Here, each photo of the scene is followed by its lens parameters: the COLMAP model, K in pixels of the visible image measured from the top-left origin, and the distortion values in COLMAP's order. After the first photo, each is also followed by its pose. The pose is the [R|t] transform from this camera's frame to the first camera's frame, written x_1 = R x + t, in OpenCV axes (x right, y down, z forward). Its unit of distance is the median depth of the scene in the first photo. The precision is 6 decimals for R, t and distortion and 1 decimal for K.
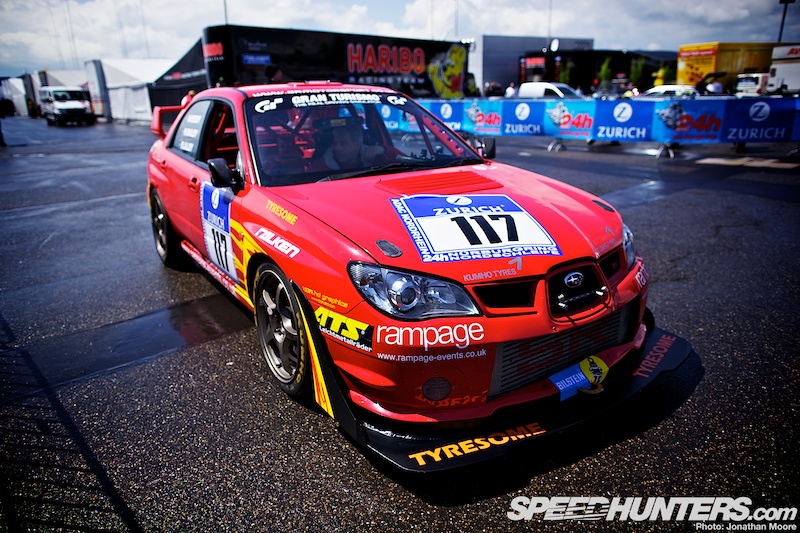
lens RADIAL K [[552.3, 0, 400.0], [0, 552.3, 266.5], [0, 0, 1]] dist [-0.040909, 0.000679]
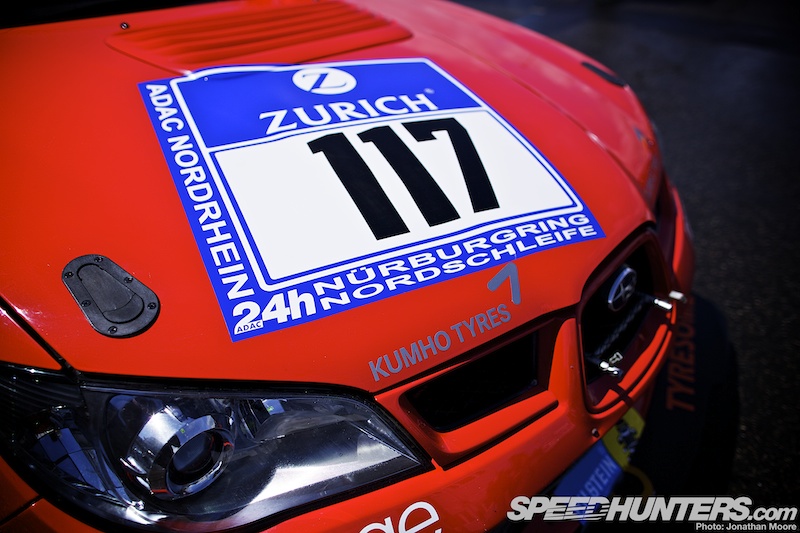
lens RADIAL K [[552.3, 0, 400.0], [0, 552.3, 266.5], [0, 0, 1]] dist [-0.040909, 0.000679]
pose [[0.966746, -0.110260, 0.230750, 0.059973], [0.040964, 0.957397, 0.285854, -0.116725], [-0.252438, -0.266896, 0.930076, 0.657377]]
